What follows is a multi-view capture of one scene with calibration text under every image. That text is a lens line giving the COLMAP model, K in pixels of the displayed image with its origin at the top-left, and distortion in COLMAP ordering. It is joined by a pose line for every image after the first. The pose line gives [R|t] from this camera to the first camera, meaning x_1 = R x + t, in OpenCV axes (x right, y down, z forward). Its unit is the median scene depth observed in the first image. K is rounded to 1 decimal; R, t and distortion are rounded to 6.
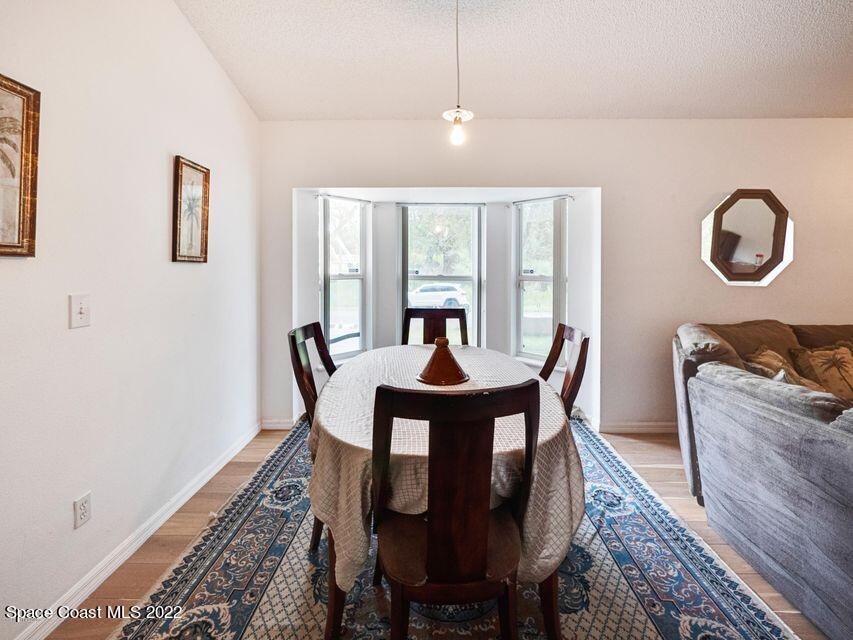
lens RADIAL K [[384.1, 0, 429.9], [0, 384.1, 318.3], [0, 0, 1]] dist [-0.003383, 0.000243]
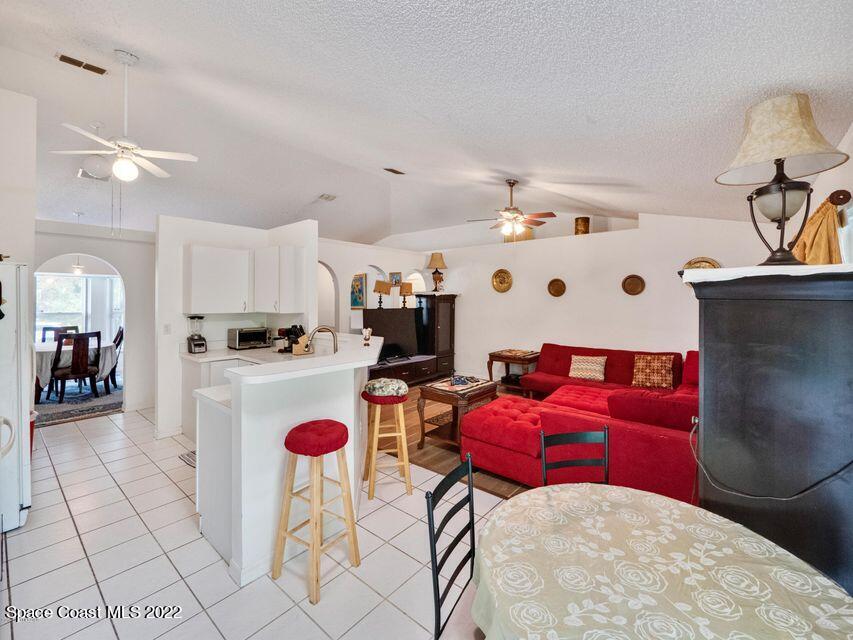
lens RADIAL K [[371.6, 0, 426.9], [0, 371.6, 297.7], [0, 0, 1]] dist [-0.005009, 0.001147]
pose [[0.648563, 0.002370, 0.761157, -0.323084], [0.100746, 0.990930, -0.088929, 0.284068], [-0.754464, 0.134359, 0.642442, -2.725013]]
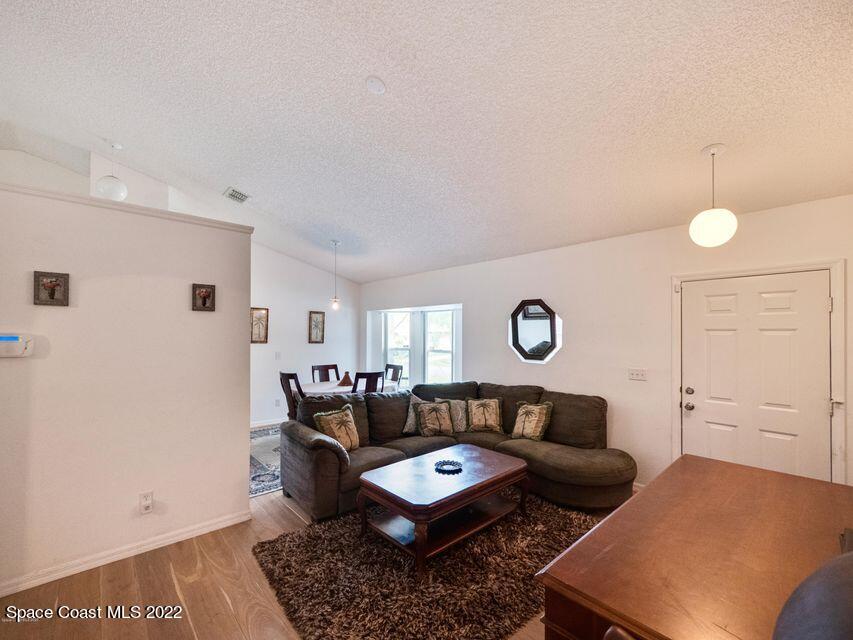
lens RADIAL K [[371.6, 0, 422.7], [0, 371.6, 327.2], [0, 0, 1]] dist [-0.005009, 0.001147]
pose [[0.675063, -0.013530, -0.737636, 2.152441], [-0.098186, 0.989290, -0.108003, -0.033889], [0.731198, 0.145334, 0.666504, -0.383649]]
